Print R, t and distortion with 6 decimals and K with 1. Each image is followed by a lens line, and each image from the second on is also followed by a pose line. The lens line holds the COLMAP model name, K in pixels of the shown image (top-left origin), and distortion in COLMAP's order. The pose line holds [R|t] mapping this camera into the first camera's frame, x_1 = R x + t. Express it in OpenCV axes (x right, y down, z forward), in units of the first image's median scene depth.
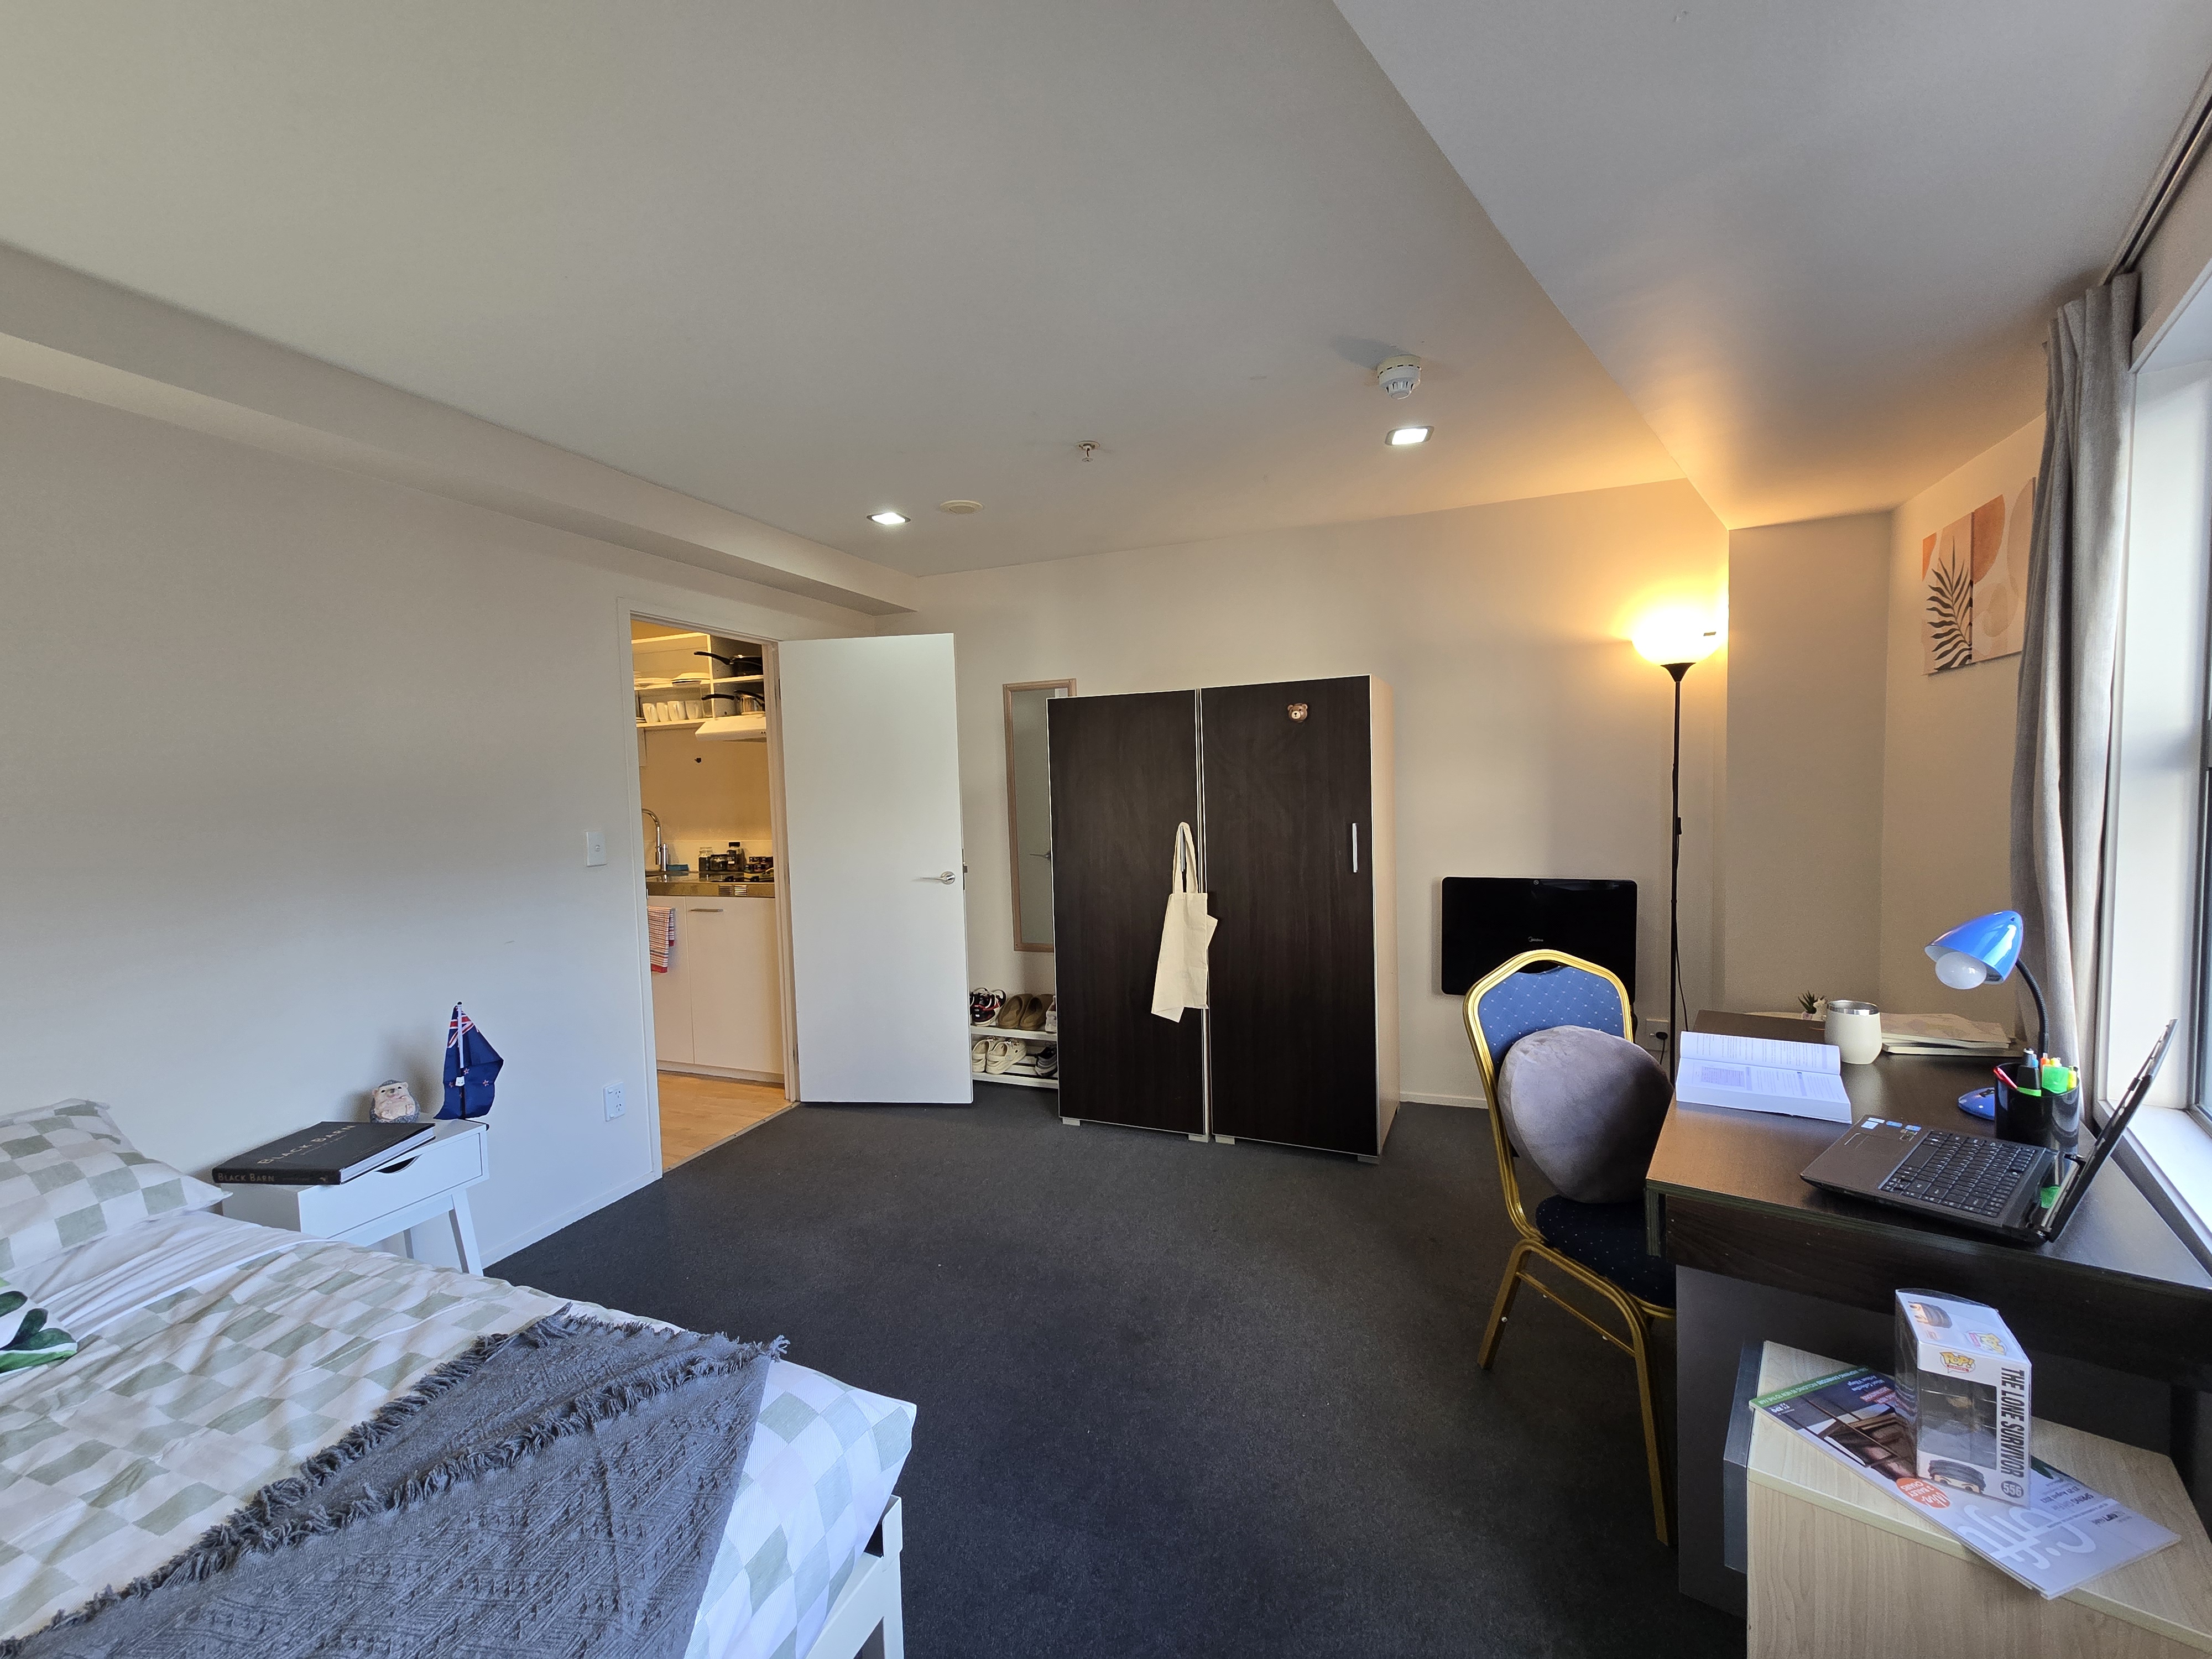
lens RADIAL K [[907.3, 0, 1106.0], [0, 907.3, 829.5], [0, 0, 1]] dist [-0.000597, -0.000166]
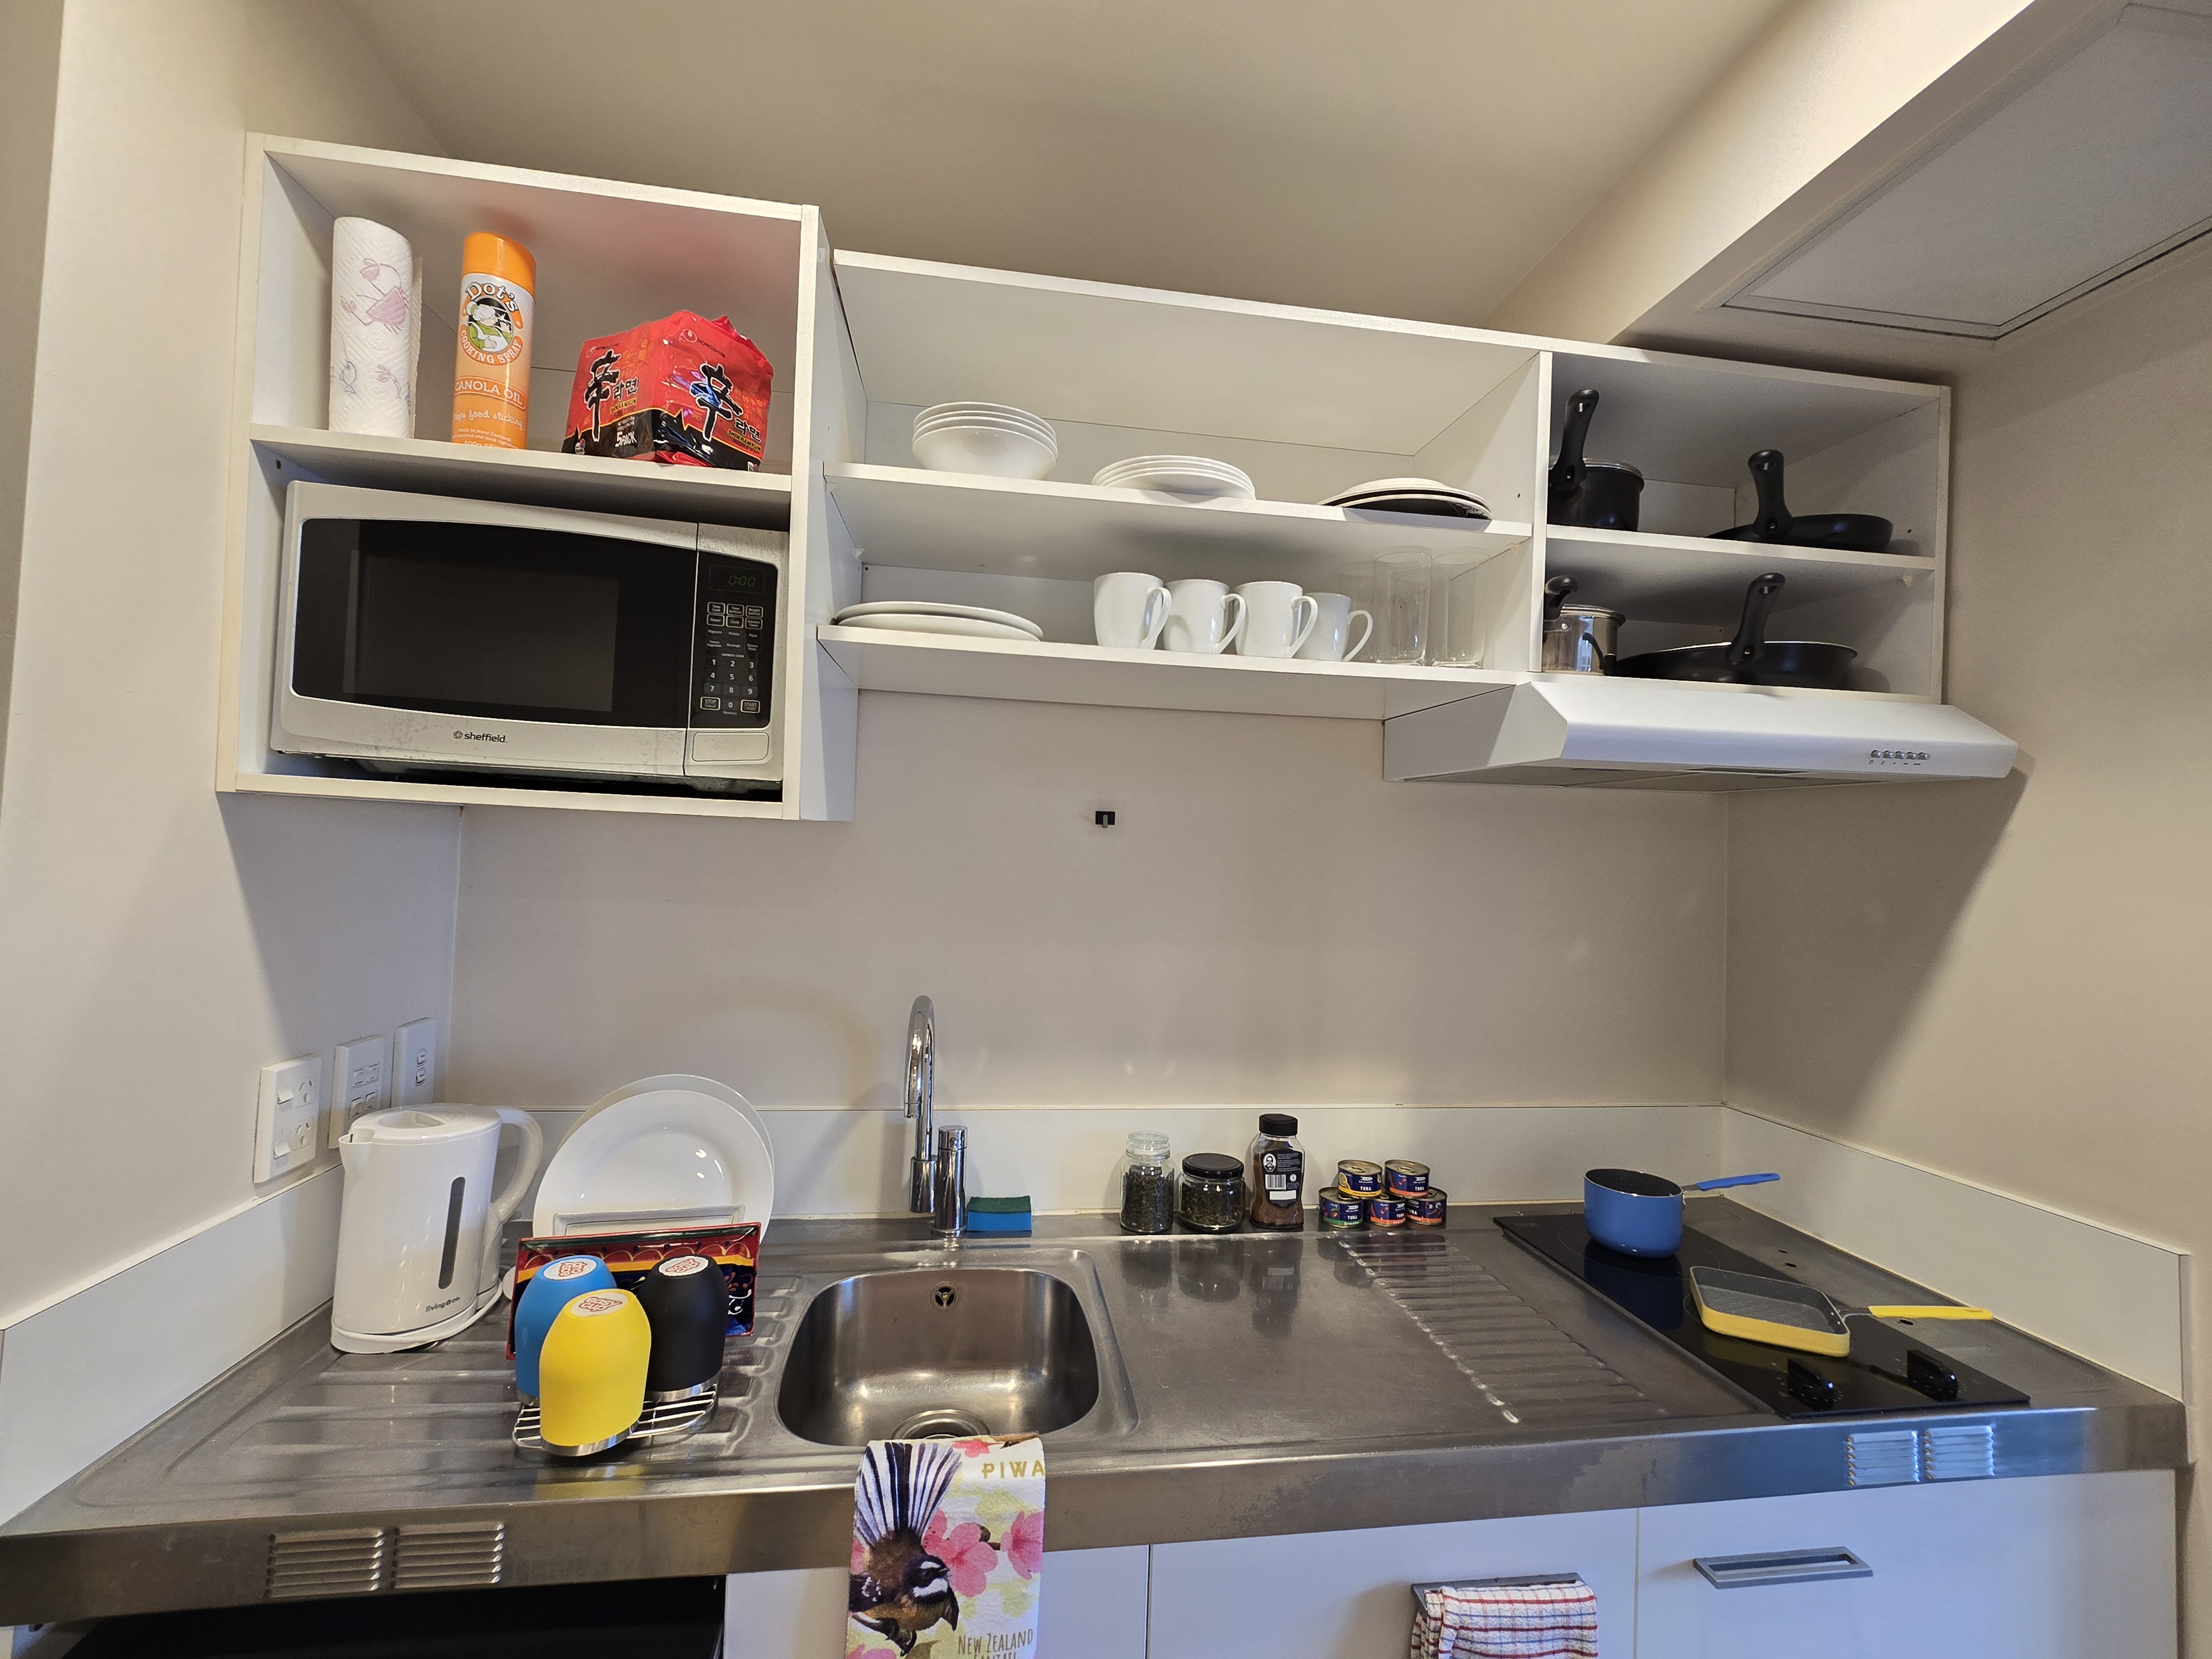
lens RADIAL K [[907.3, 0, 1106.0], [0, 907.3, 829.5], [0, 0, 1]] dist [-0.000597, -0.000166]
pose [[0.873997, 0.081626, 0.479026, -0.599873], [-0.039289, 0.994434, -0.097766, -0.045906], [-0.484340, 0.066627, 0.872339, 0.768267]]
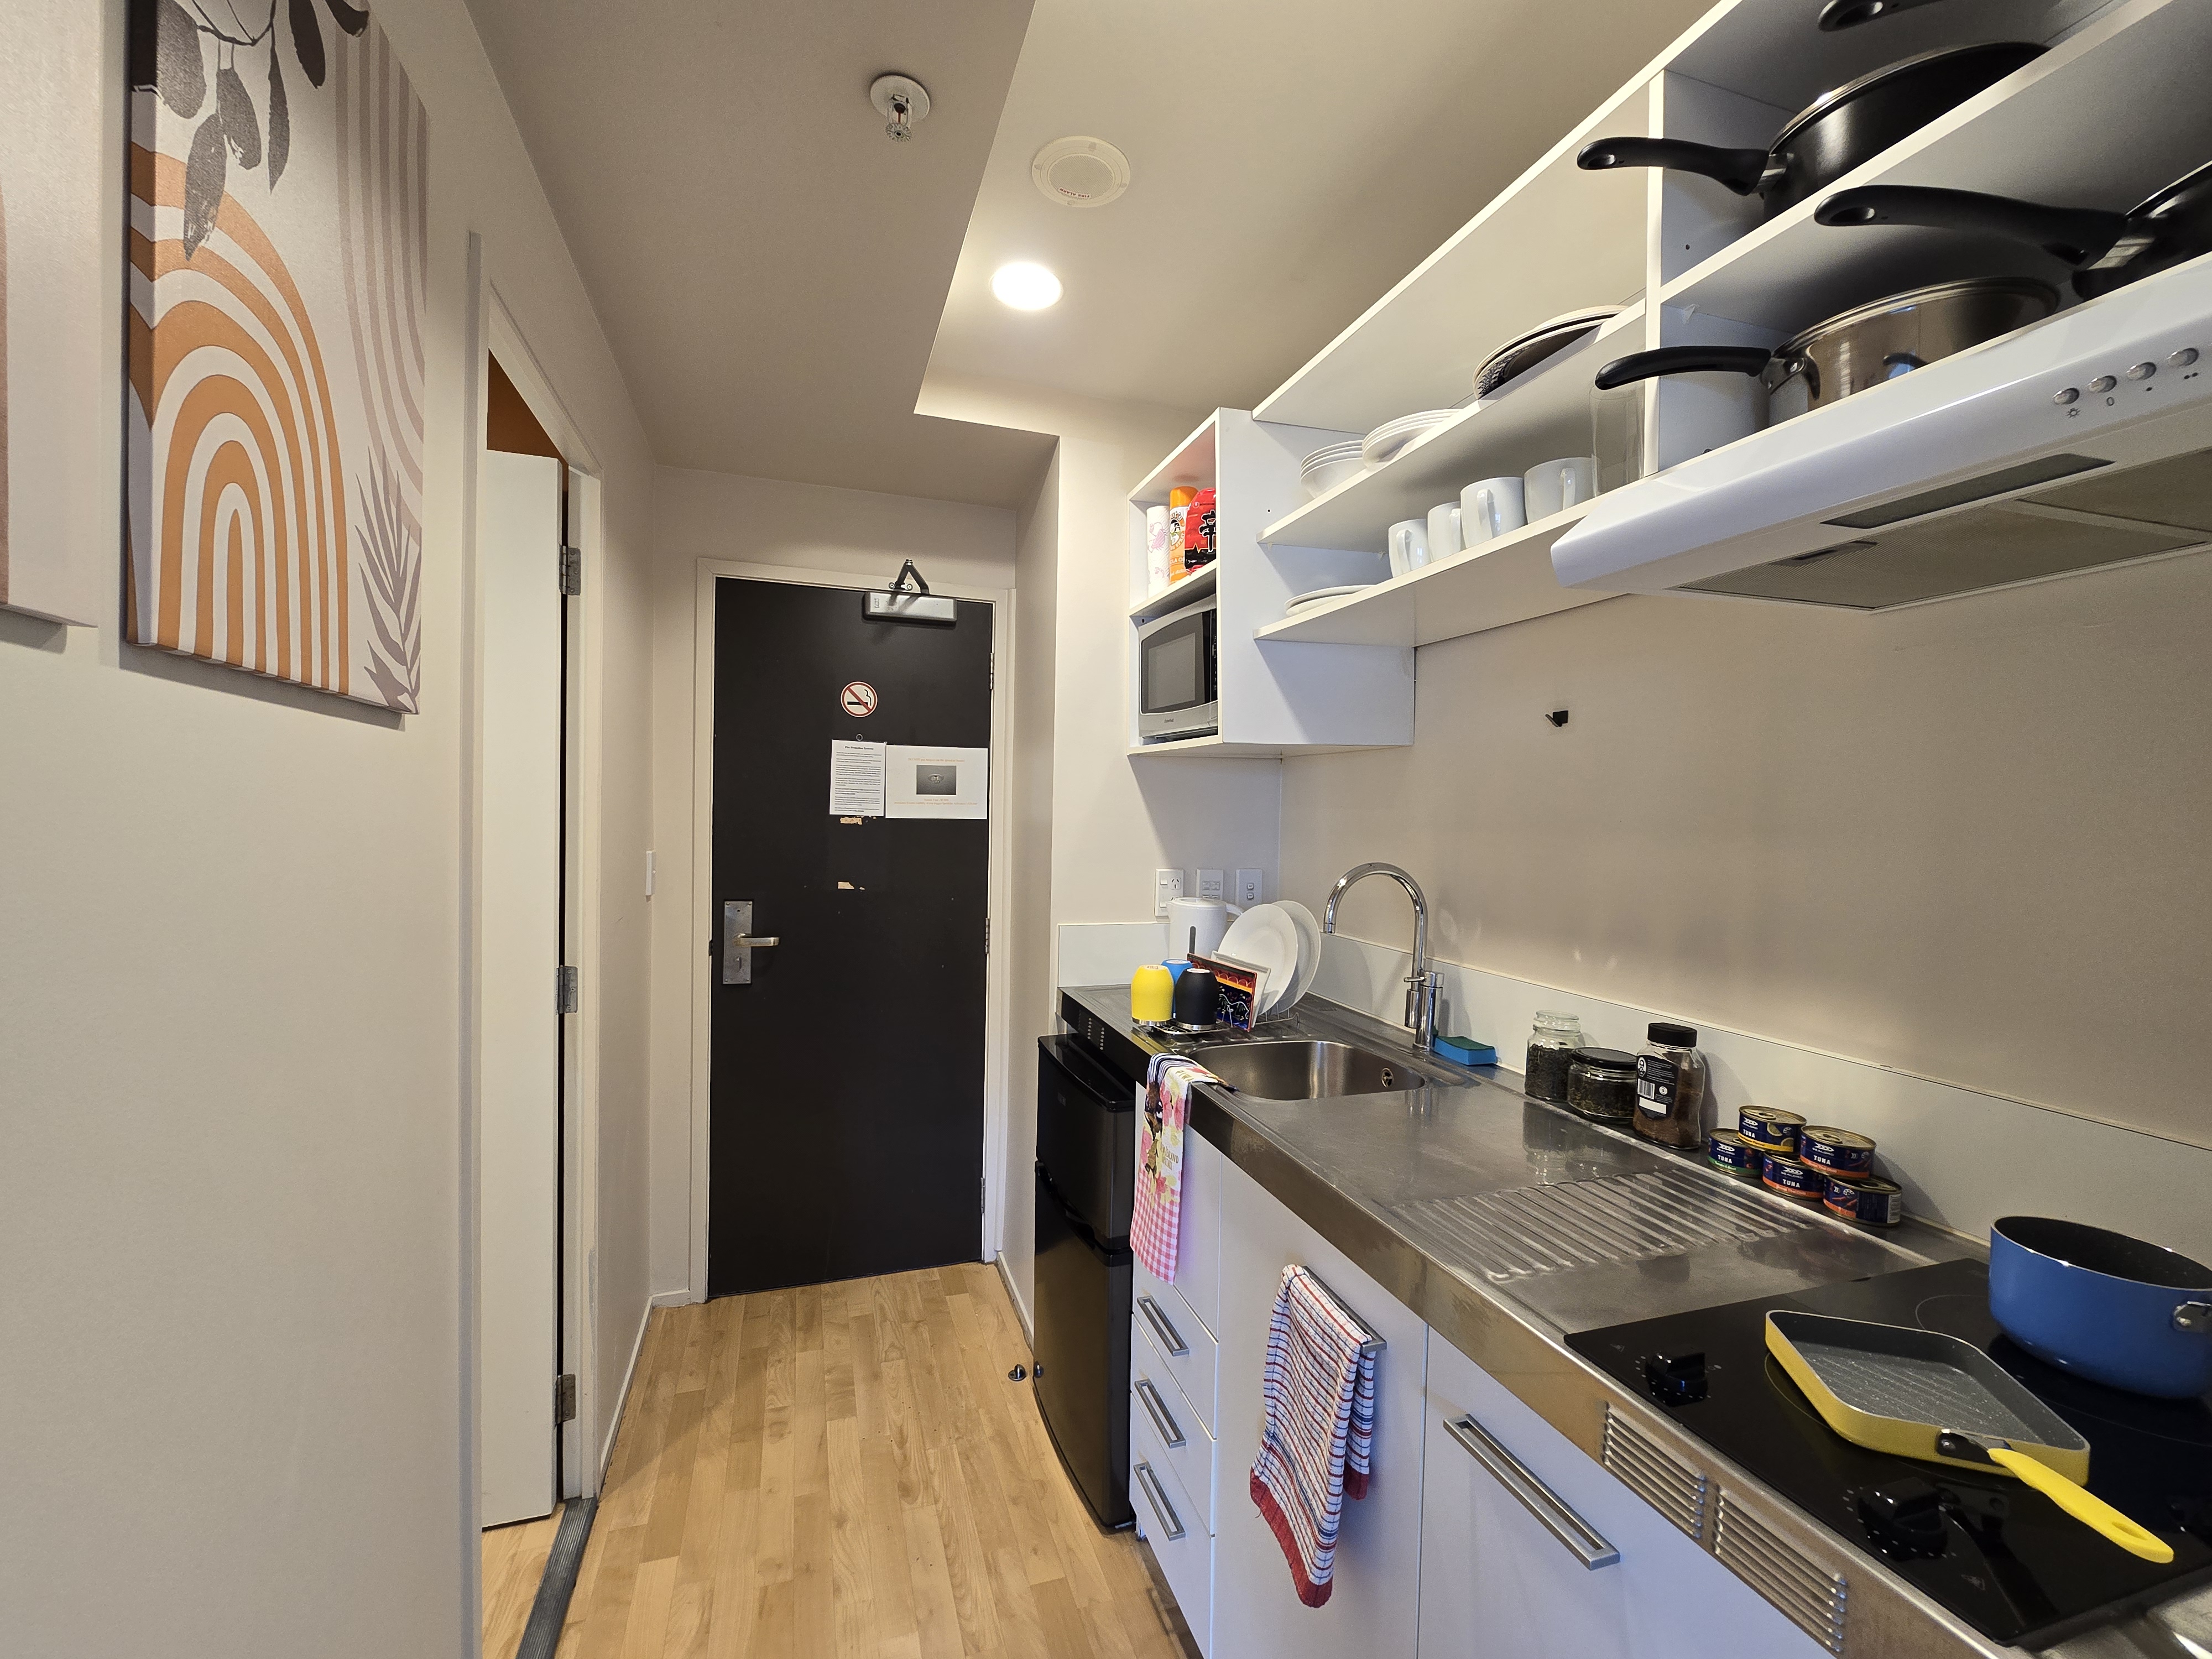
lens RADIAL K [[907.3, 0, 1106.0], [0, 907.3, 829.5], [0, 0, 1]] dist [-0.000597, -0.000166]
pose [[0.630364, 0.064286, -0.773633, -0.314582], [-0.085420, 0.996258, 0.013184, -0.030942], [0.771586, 0.057772, 0.633497, 0.708756]]
